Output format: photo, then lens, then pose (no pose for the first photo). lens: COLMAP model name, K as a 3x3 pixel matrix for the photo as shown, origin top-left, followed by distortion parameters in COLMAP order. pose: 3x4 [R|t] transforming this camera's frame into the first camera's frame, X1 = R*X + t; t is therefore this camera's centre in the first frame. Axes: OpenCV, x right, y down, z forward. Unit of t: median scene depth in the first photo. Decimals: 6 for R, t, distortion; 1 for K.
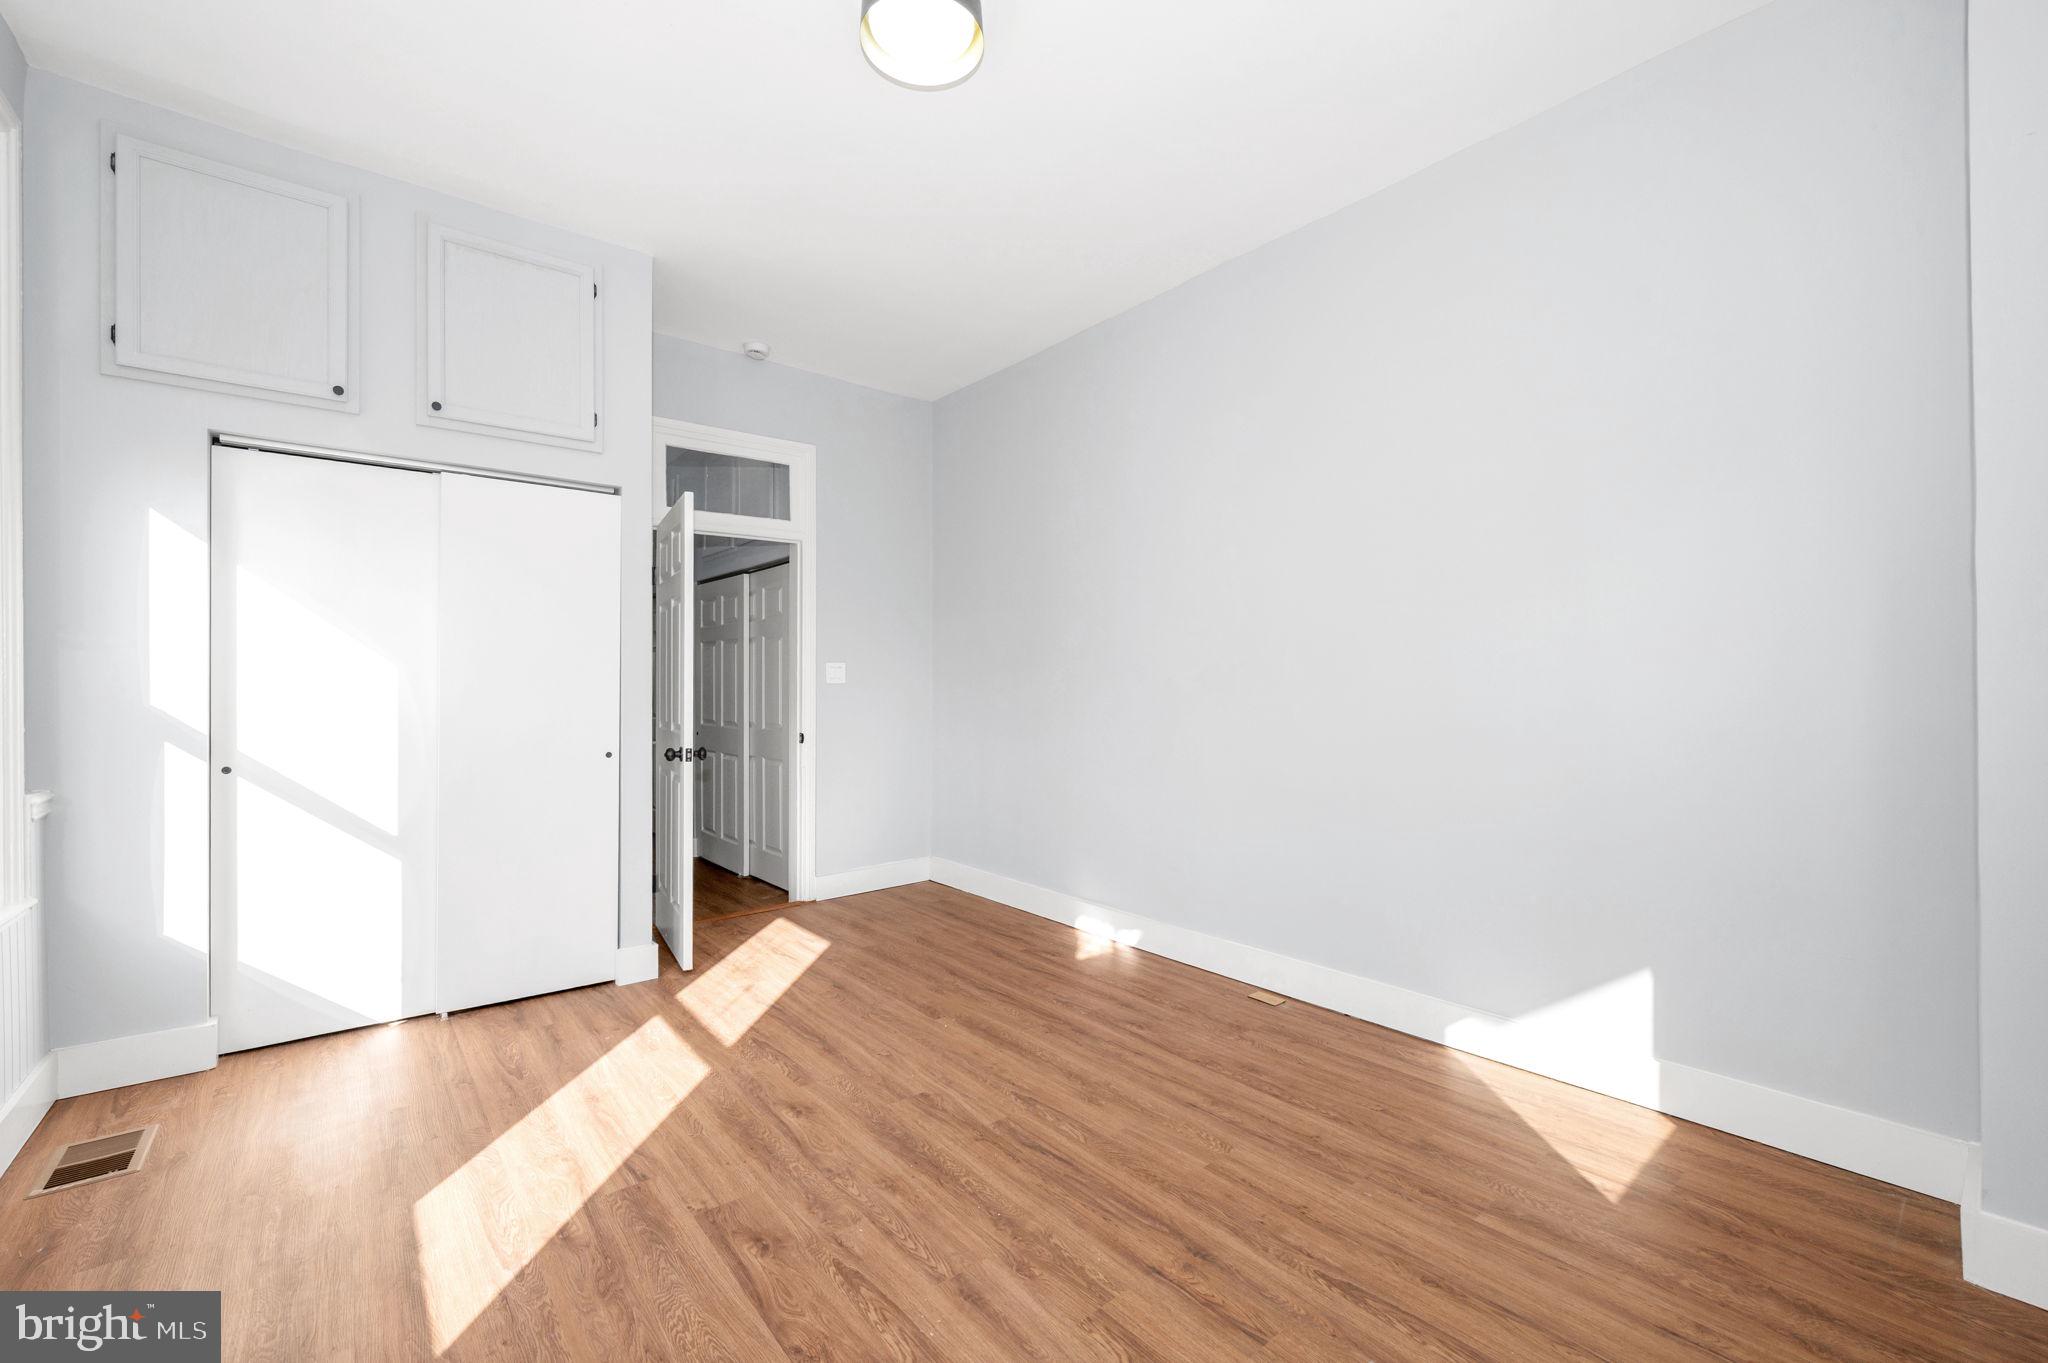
lens RADIAL K [[828.5, 0, 1014.6], [0, 828.5, 680.0], [0, 0, 1]] dist [0.000614, 0.000437]
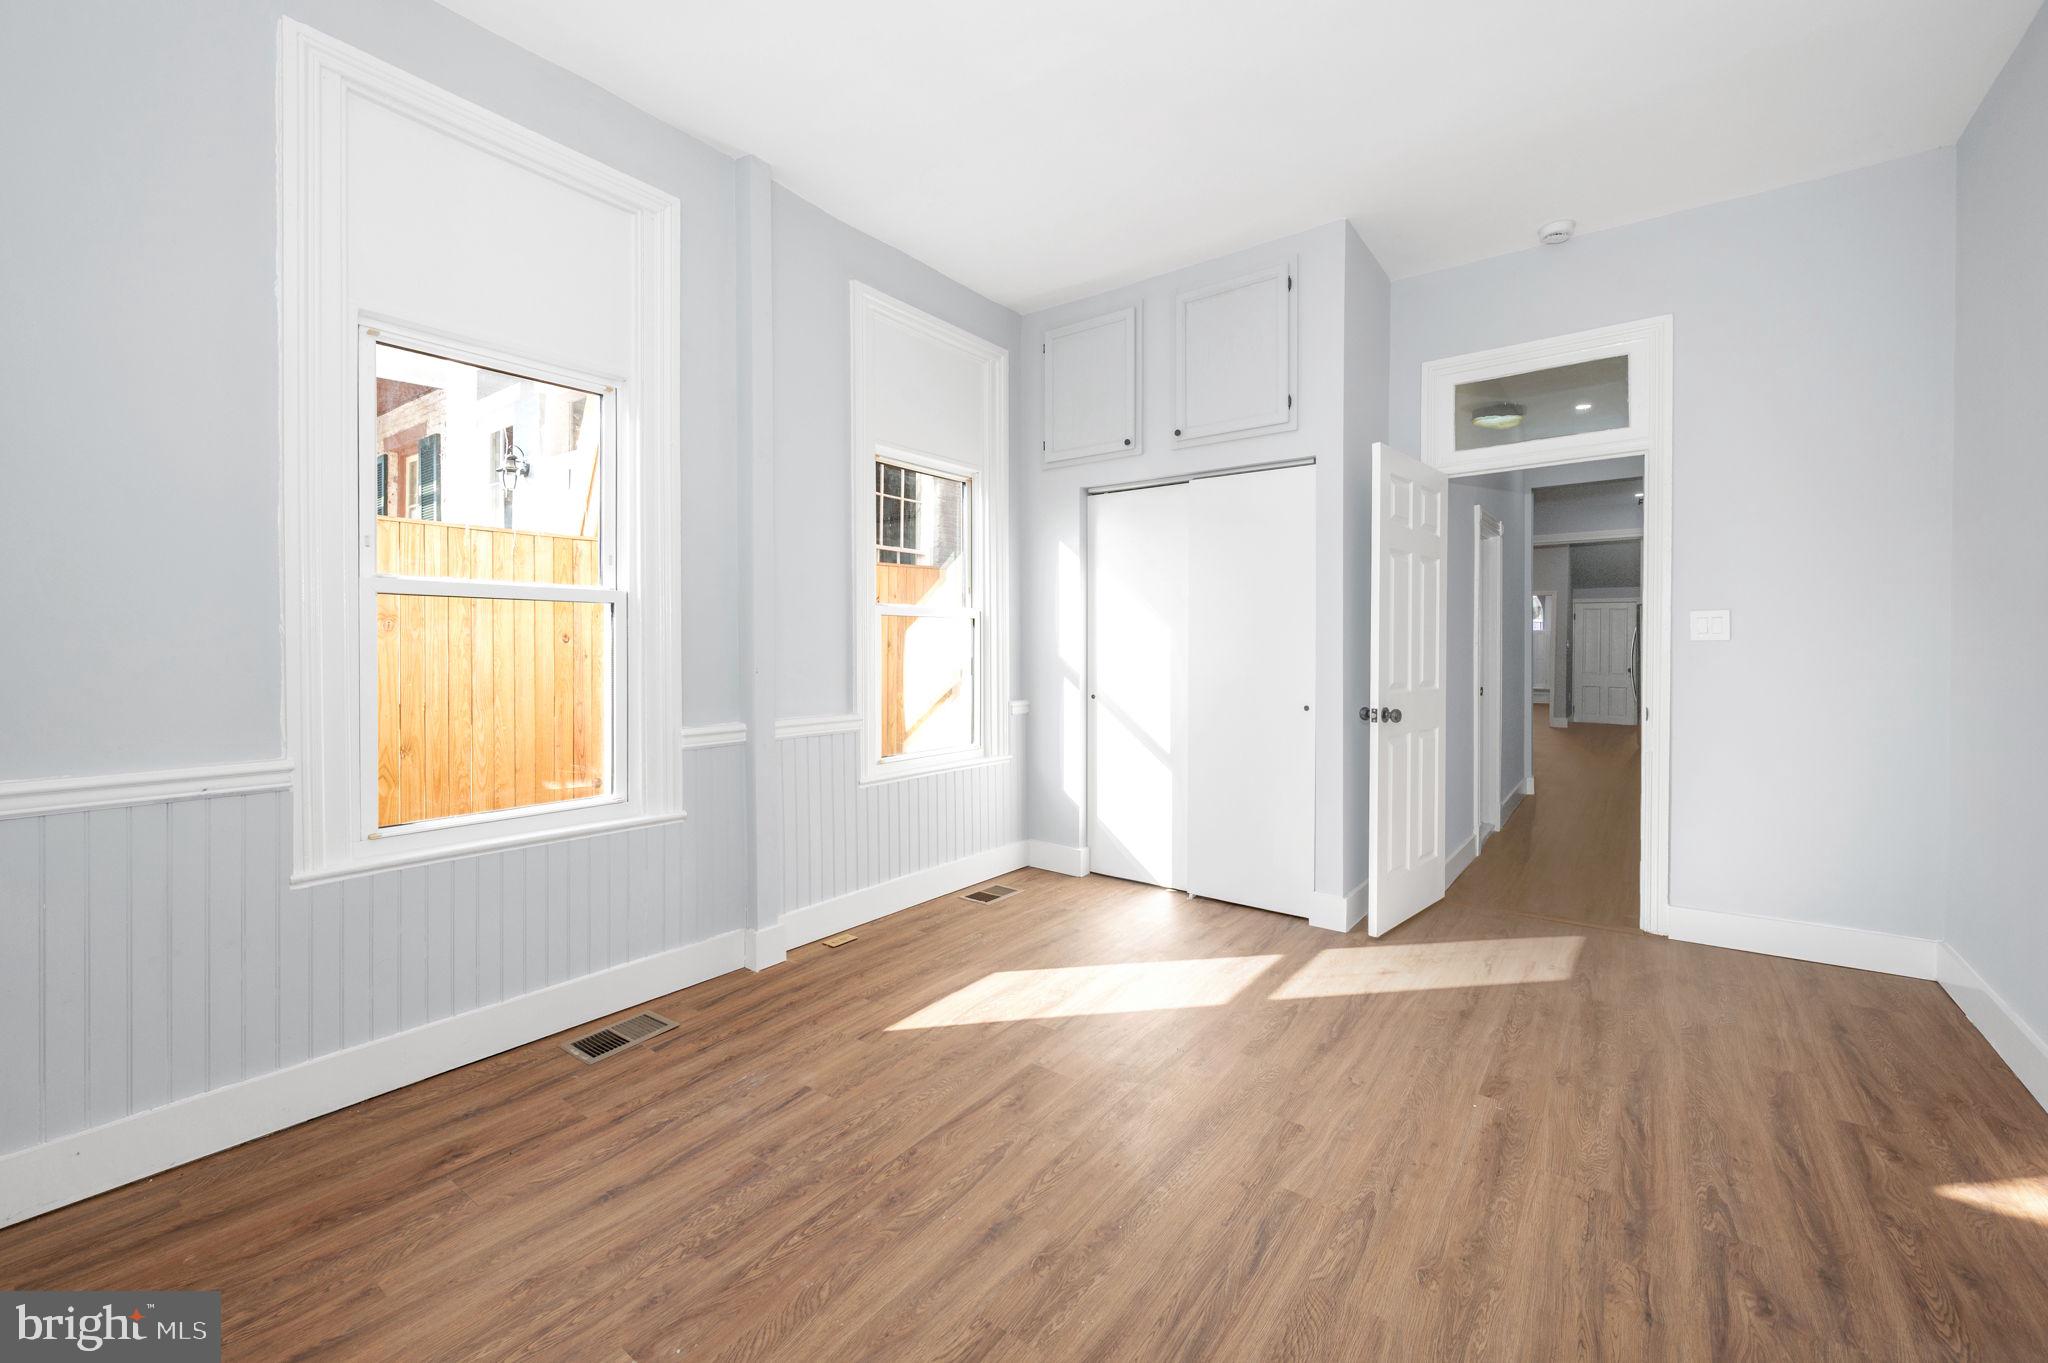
lens RADIAL K [[828.5, 0, 1020.0], [0, 828.5, 653.1], [0, 0, 1]] dist [0.000614, 0.000437]
pose [[0.248844, 0.010567, -0.968486, 0.630593], [0.008271, 0.999881, 0.013035, 0.001525], [0.968508, -0.011254, 0.248727, 0.513215]]
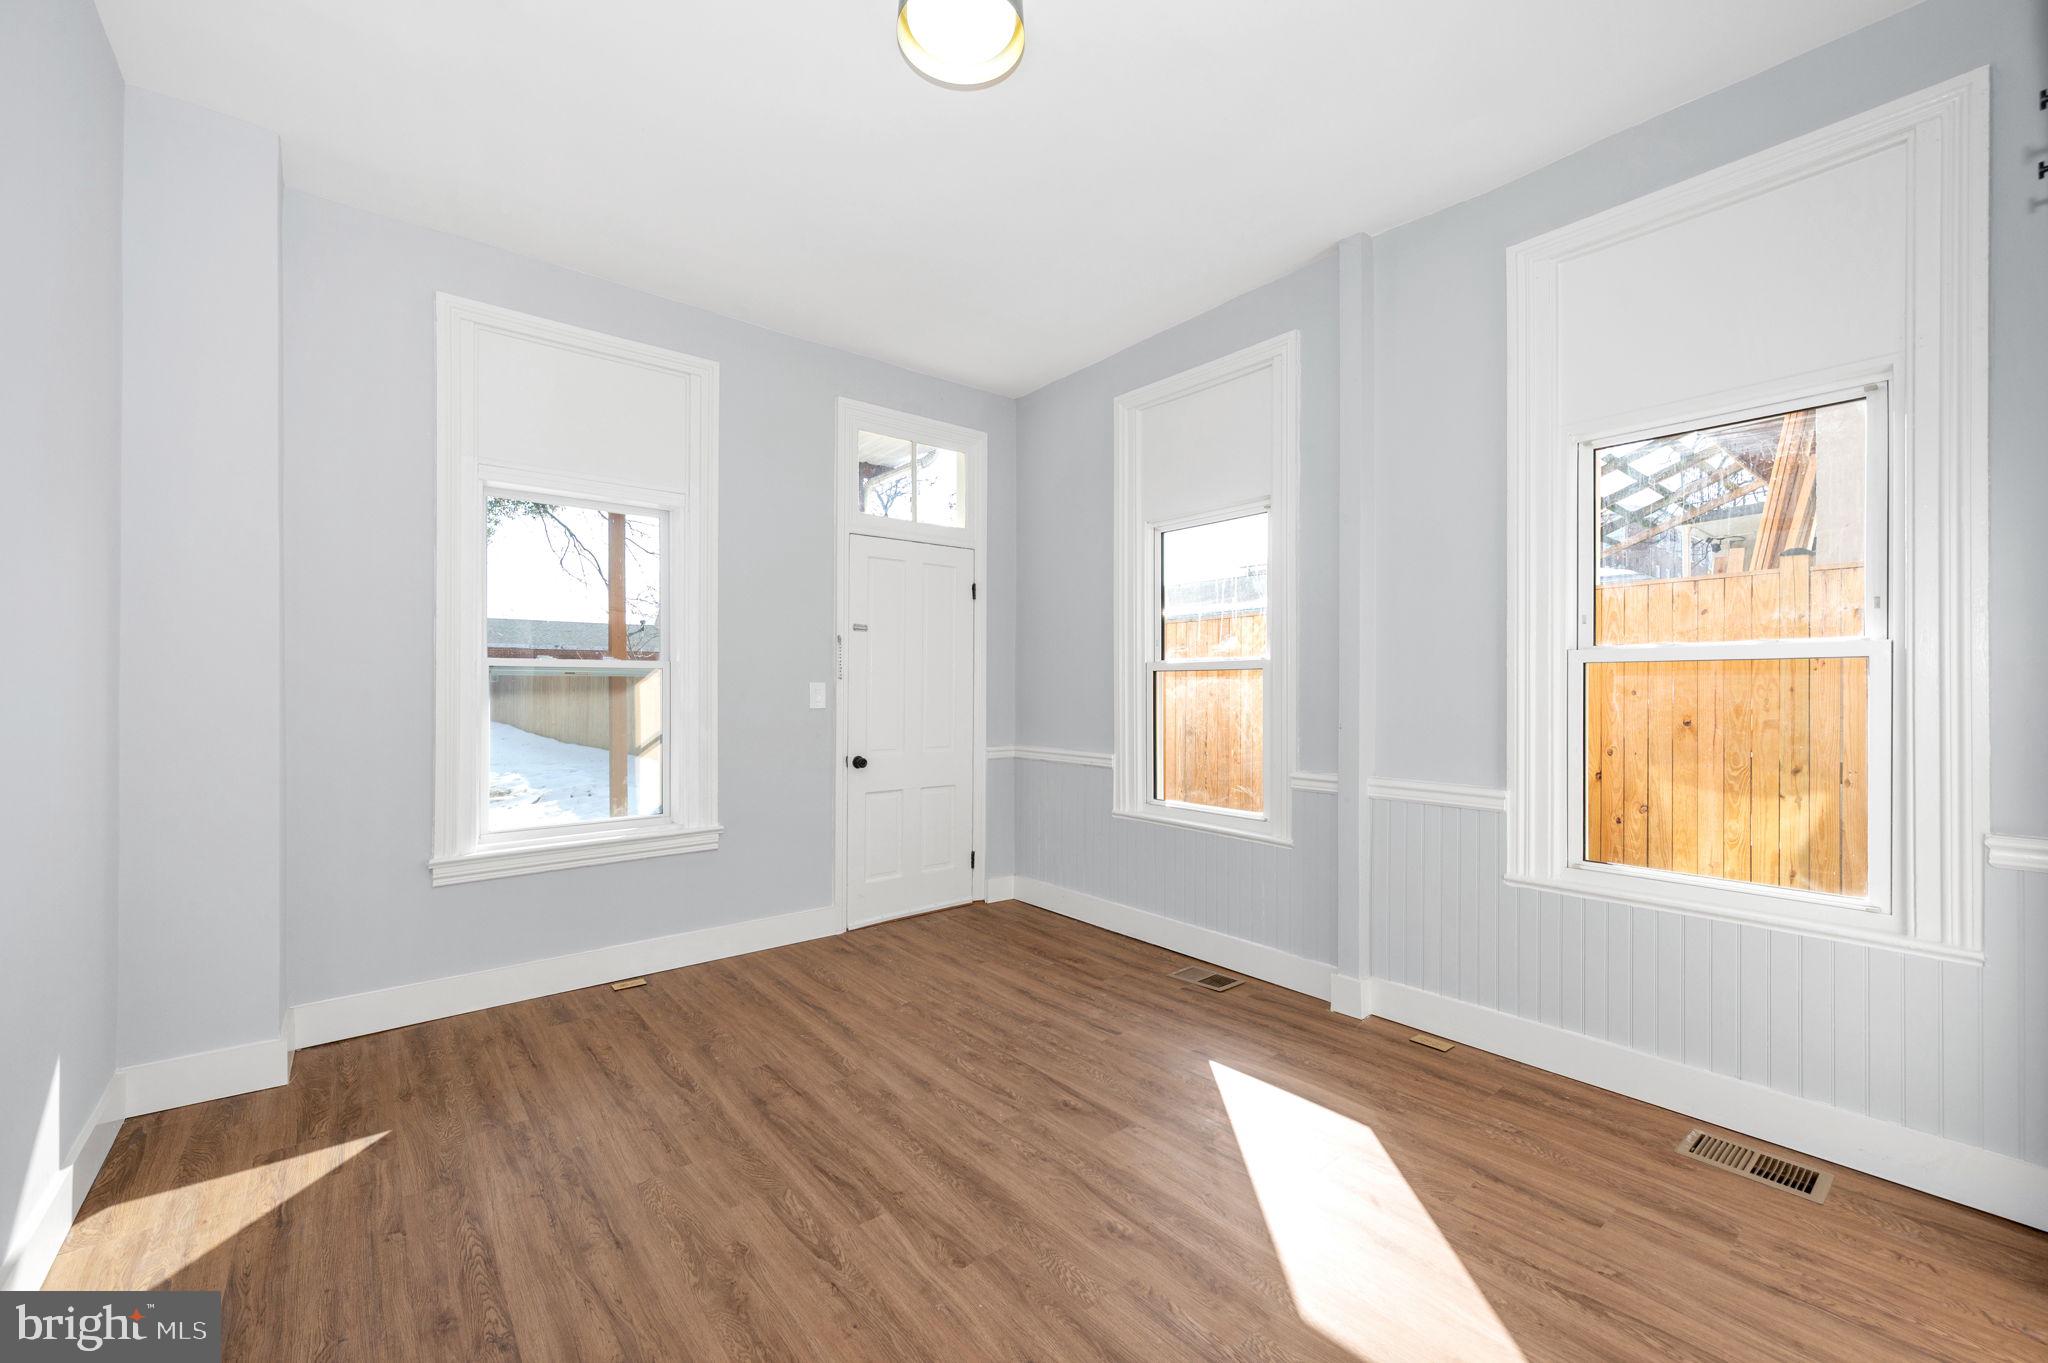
lens RADIAL K [[828.5, 0, 1036.5], [0, 828.5, 689.5], [0, 0, 1]] dist [0.000614, 0.000437]
pose [[-0.999871, 0.001269, -0.016017, -0.164258], [0.001427, 0.999951, -0.009832, -0.005659], [0.016004, -0.009853, -0.999823, 1.731839]]
